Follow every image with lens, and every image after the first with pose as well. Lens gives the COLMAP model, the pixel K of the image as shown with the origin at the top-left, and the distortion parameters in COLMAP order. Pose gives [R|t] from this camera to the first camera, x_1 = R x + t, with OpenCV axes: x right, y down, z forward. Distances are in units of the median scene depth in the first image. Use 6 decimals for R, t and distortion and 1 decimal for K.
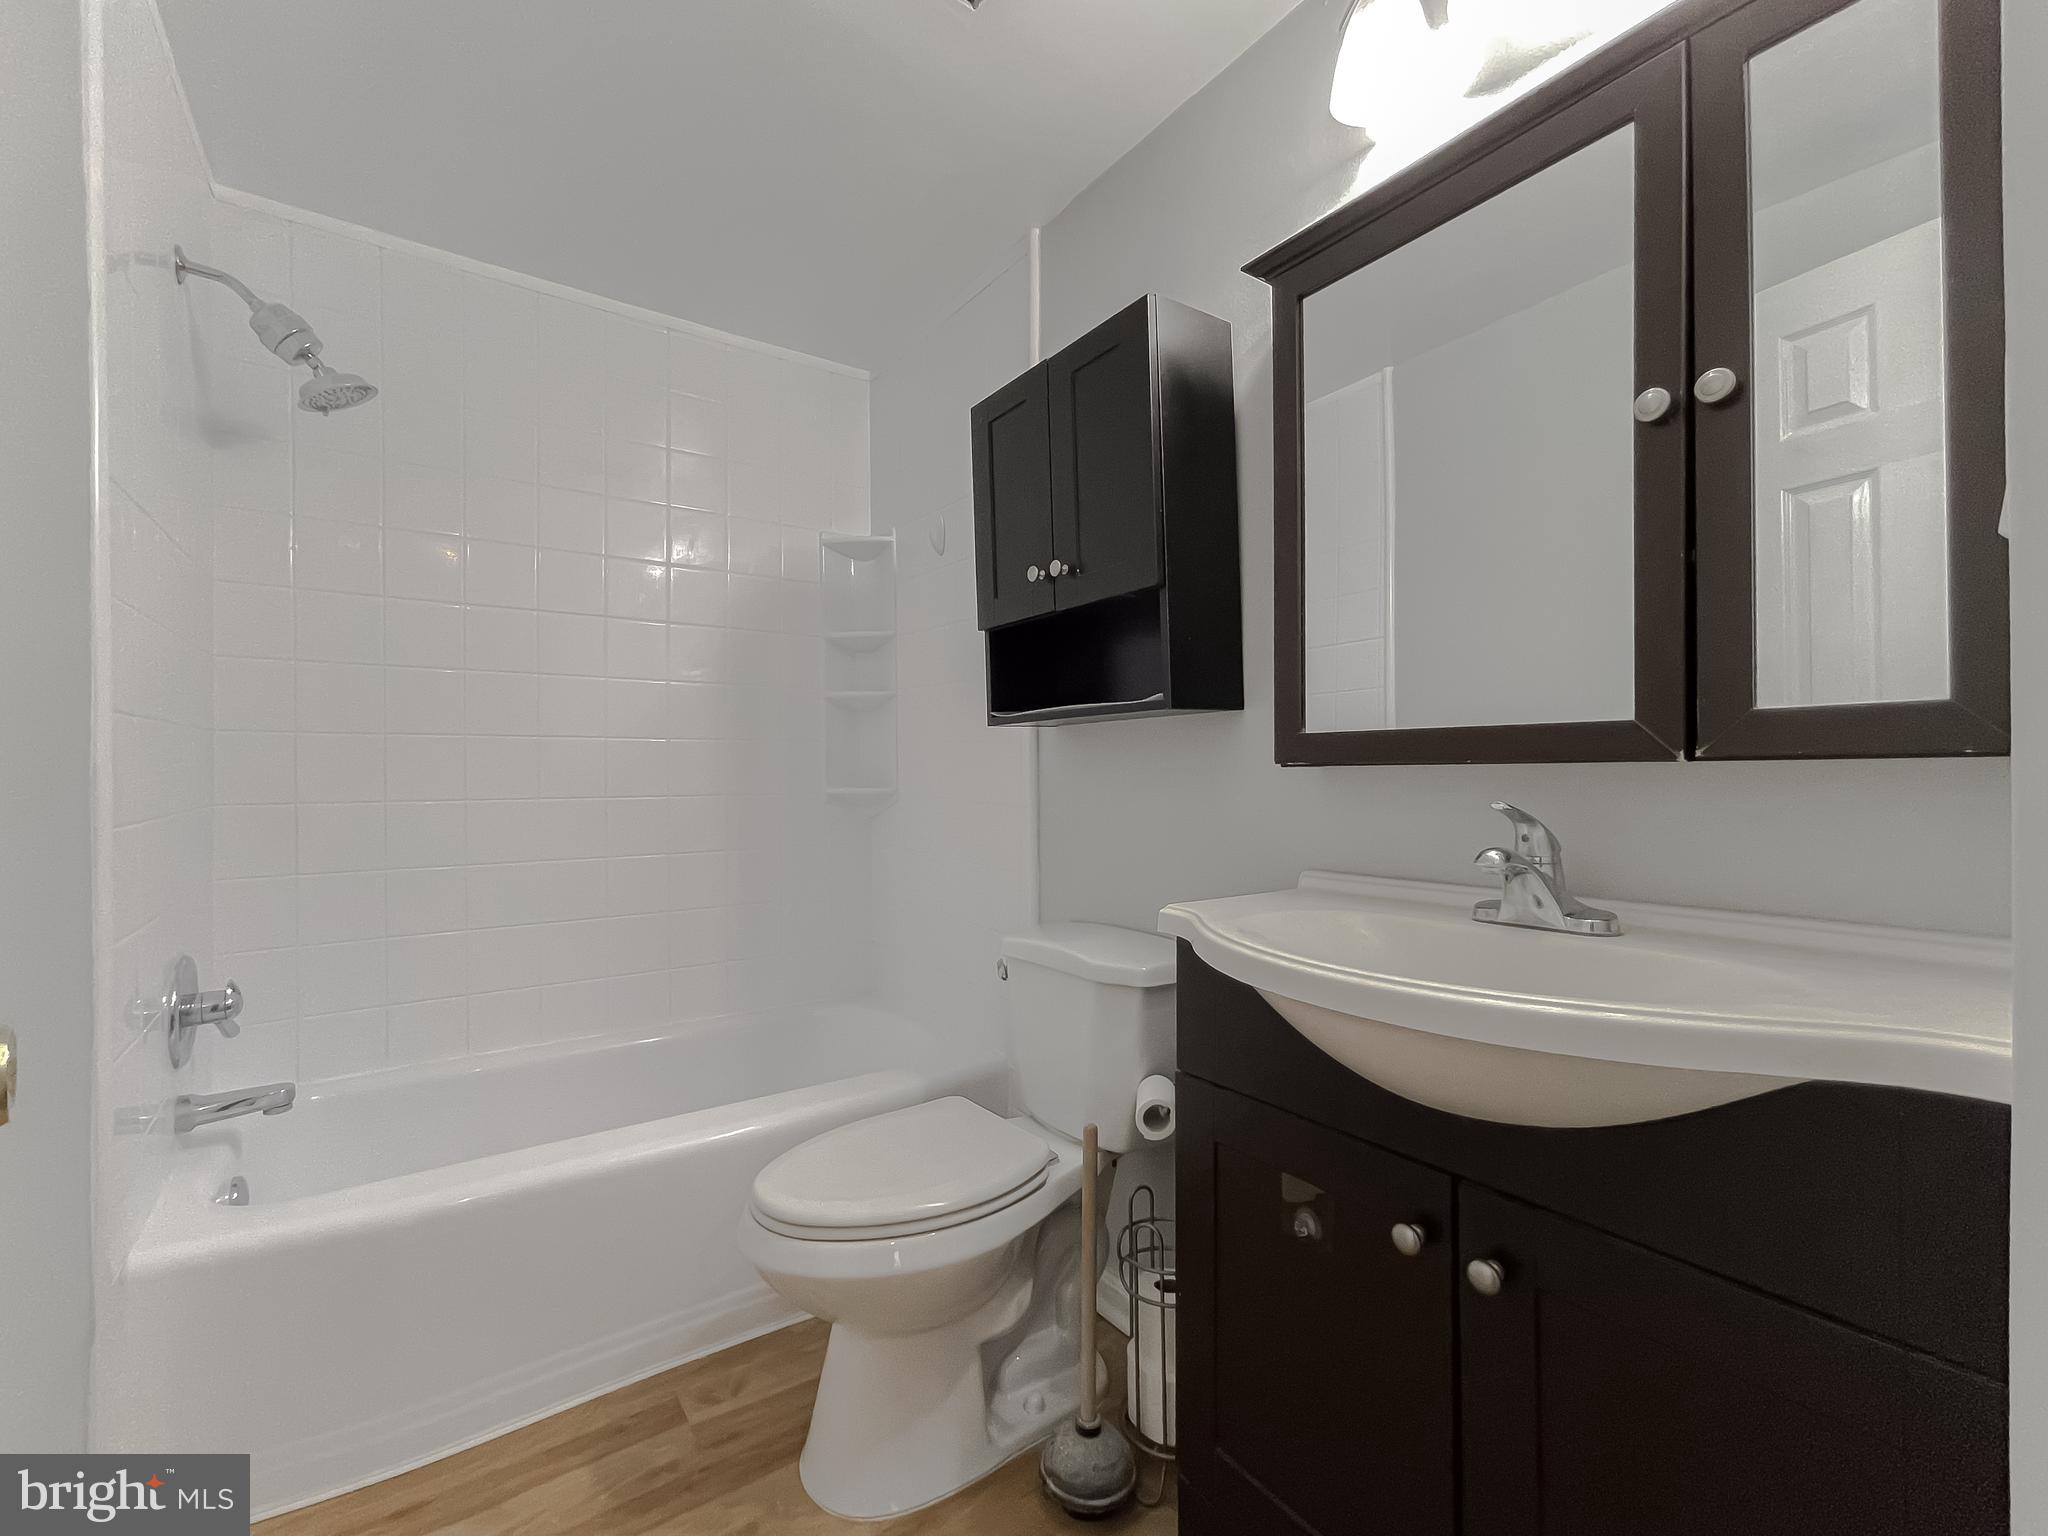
lens RADIAL K [[853.5, 0, 1014.9], [0, 853.5, 776.4], [0, 0, 1]] dist [-0.000628, 0.000413]
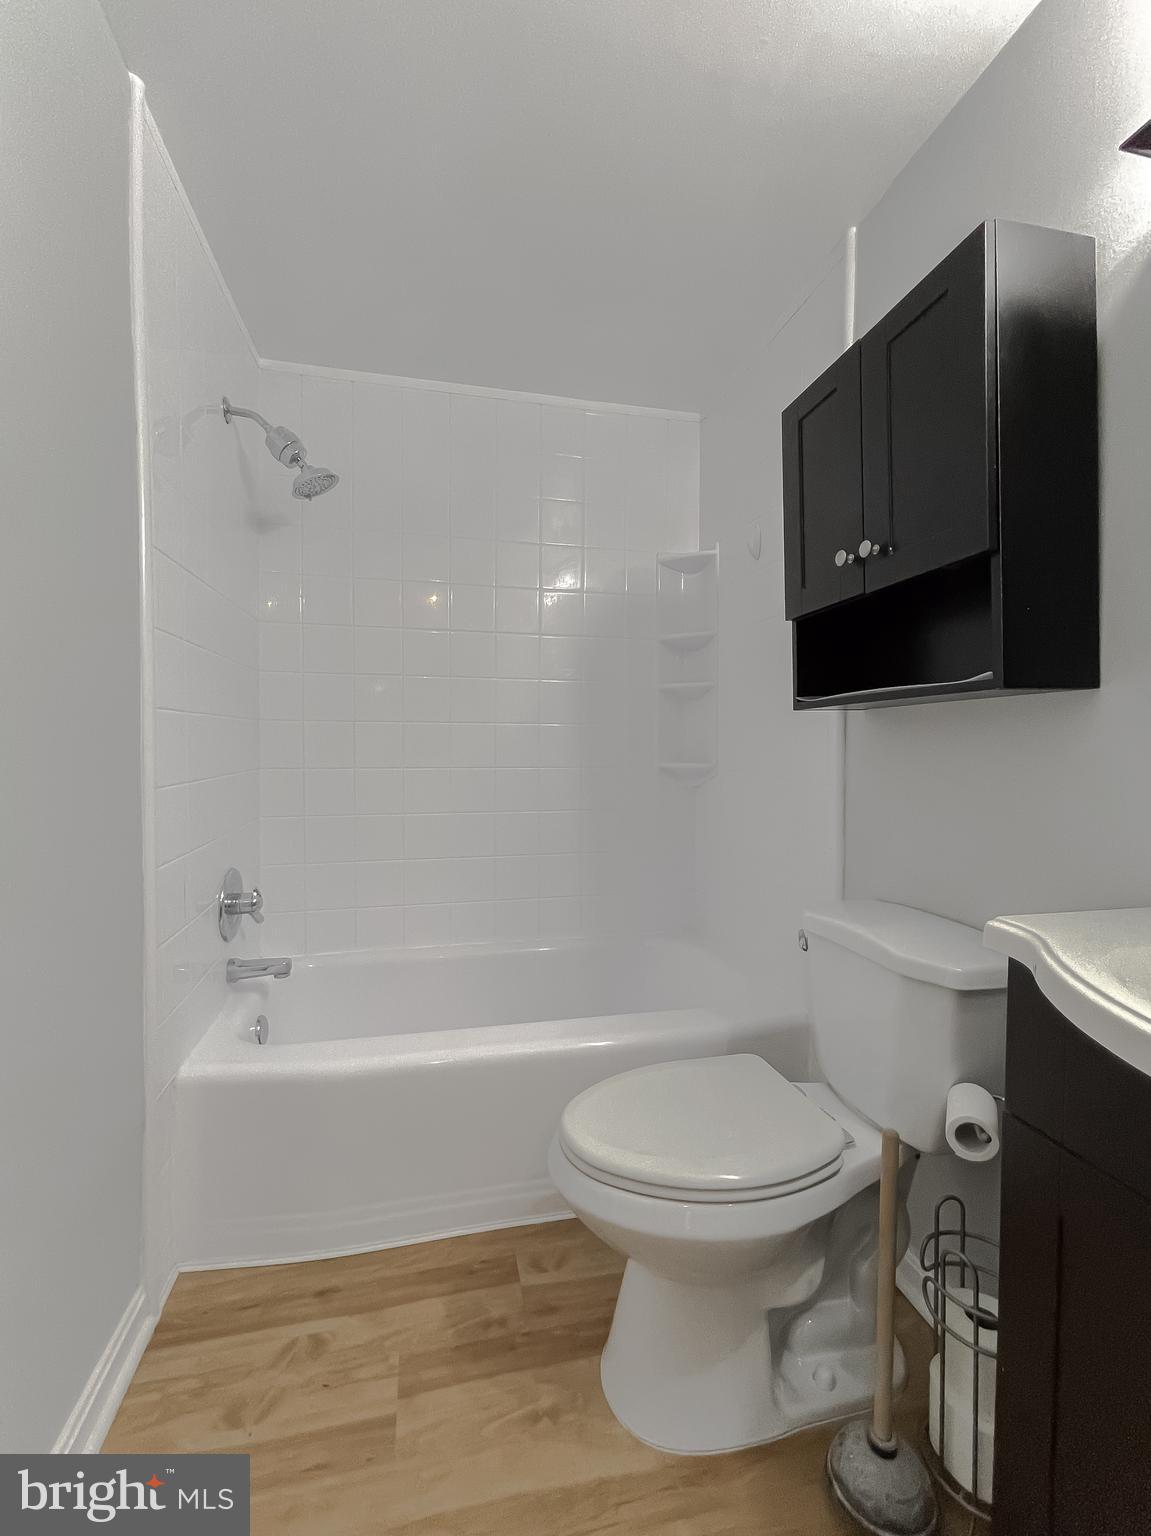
lens RADIAL K [[640.1, 0, 567.4], [0, 640.1, 763.9], [0, 0, 1]] dist [-0.000628, 0.000413]
pose [[0.923921, 0.018521, -0.382135, 0.016839], [-0.009808, 0.999646, 0.024736, -0.011025], [0.382458, -0.019107, 0.923775, 0.180424]]
